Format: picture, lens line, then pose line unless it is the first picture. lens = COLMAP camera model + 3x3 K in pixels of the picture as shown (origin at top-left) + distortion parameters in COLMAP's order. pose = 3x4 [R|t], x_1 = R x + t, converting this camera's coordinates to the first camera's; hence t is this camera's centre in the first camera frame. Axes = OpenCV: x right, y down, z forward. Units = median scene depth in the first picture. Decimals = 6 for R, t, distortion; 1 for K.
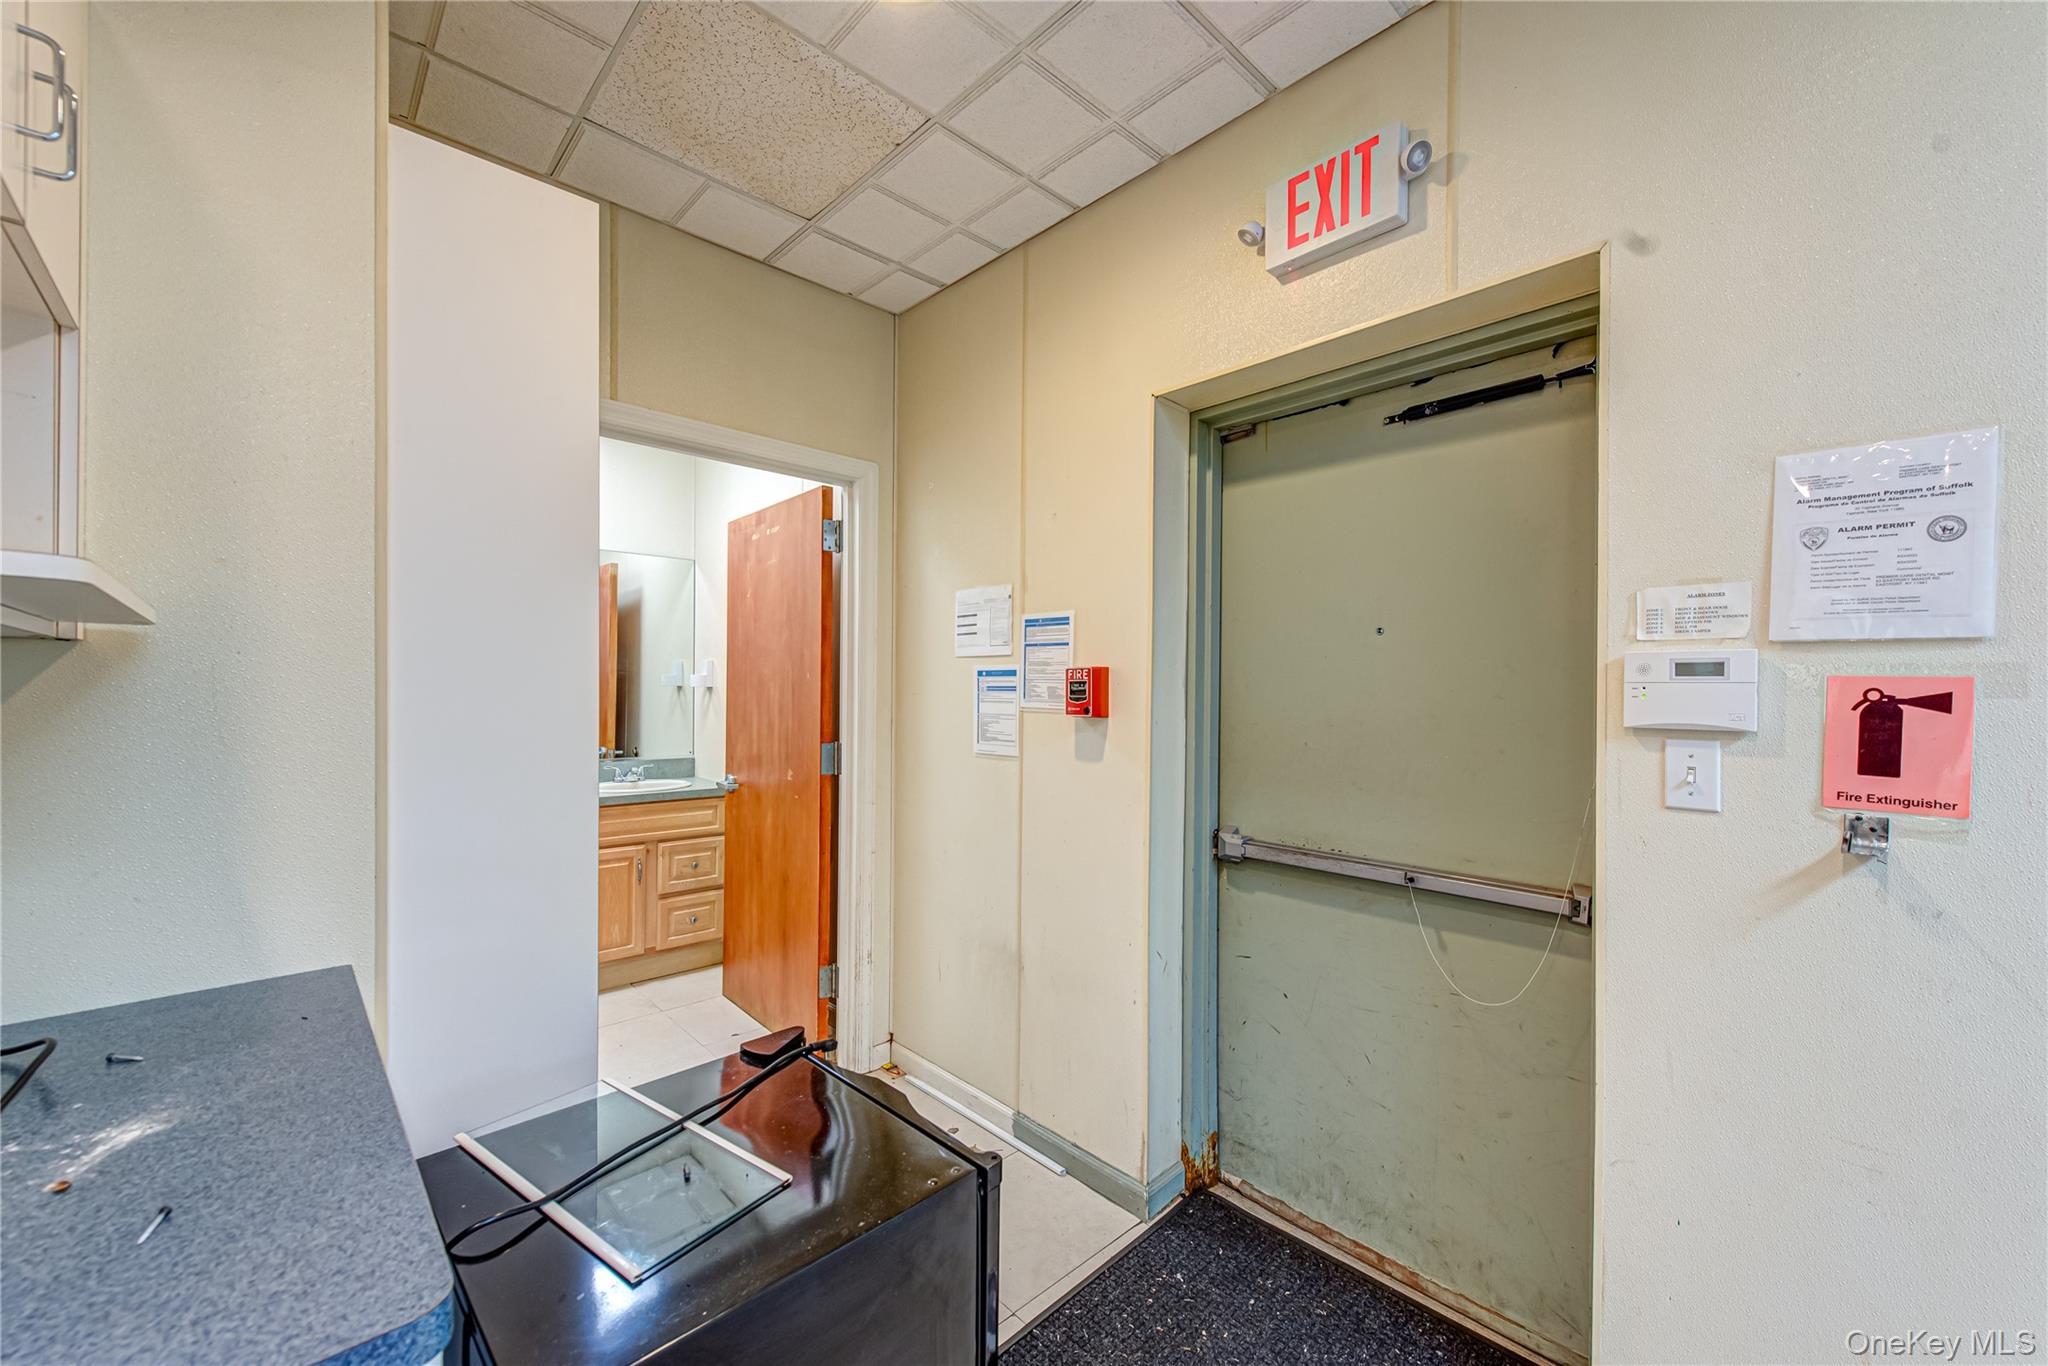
lens RADIAL K [[795.9, 0, 1033.0], [0, 795.9, 690.6], [0, 0, 1]] dist [0.013510, -0.003155]
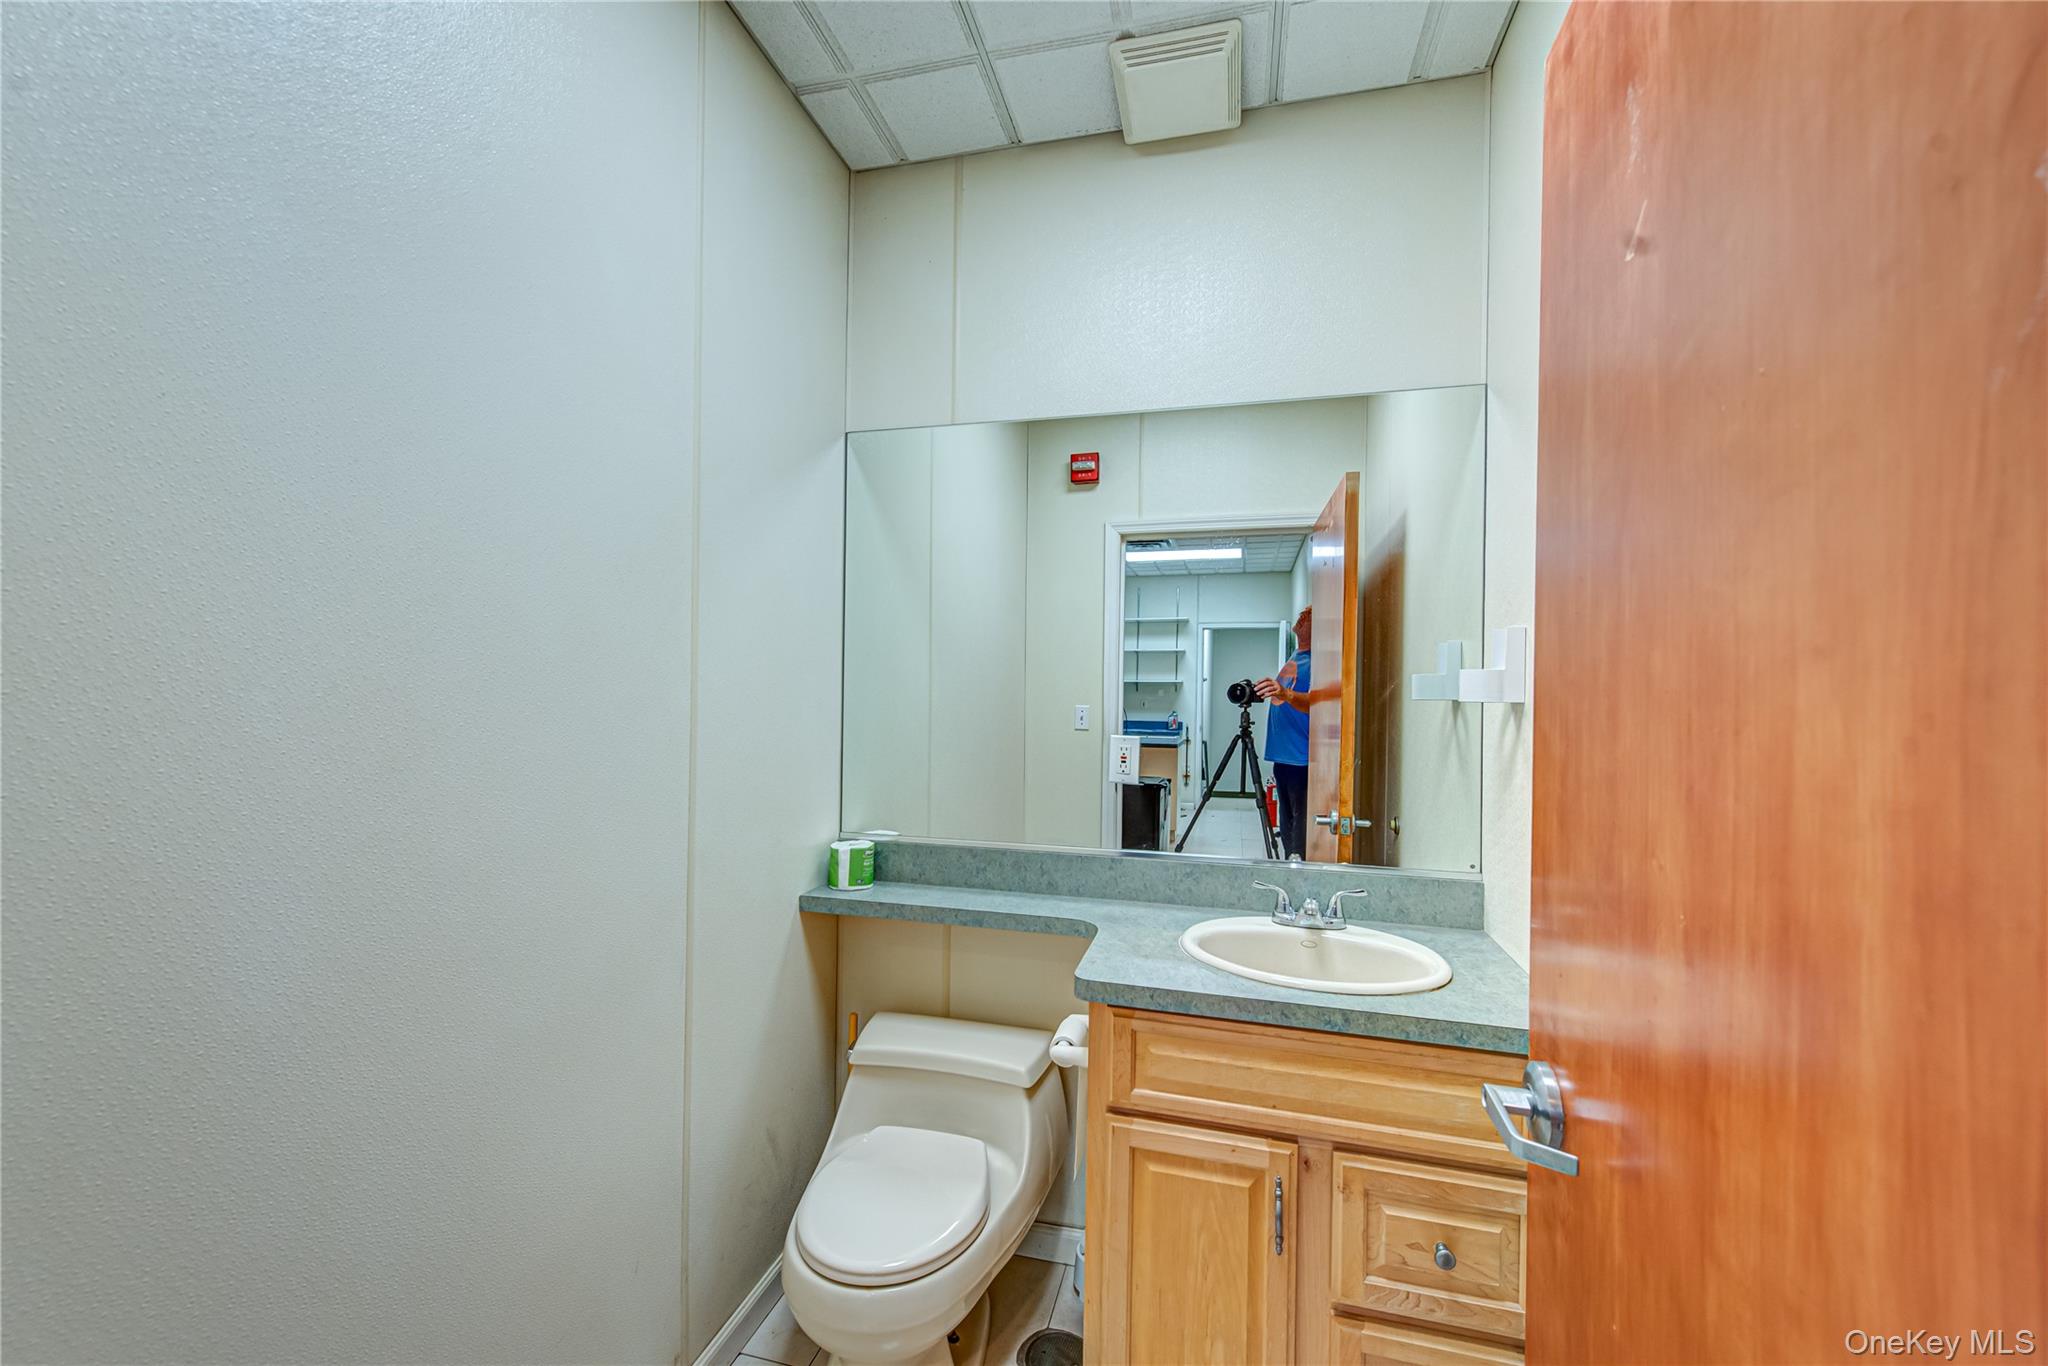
lens RADIAL K [[795.9, 0, 1033.0], [0, 795.9, 690.6], [0, 0, 1]] dist [0.013510, -0.003155]
pose [[0.536969, -0.004018, -0.843593, -0.243193], [-0.010422, 0.999881, -0.011396, -0.003512], [0.843538, 0.014911, 0.536863, 0.694898]]
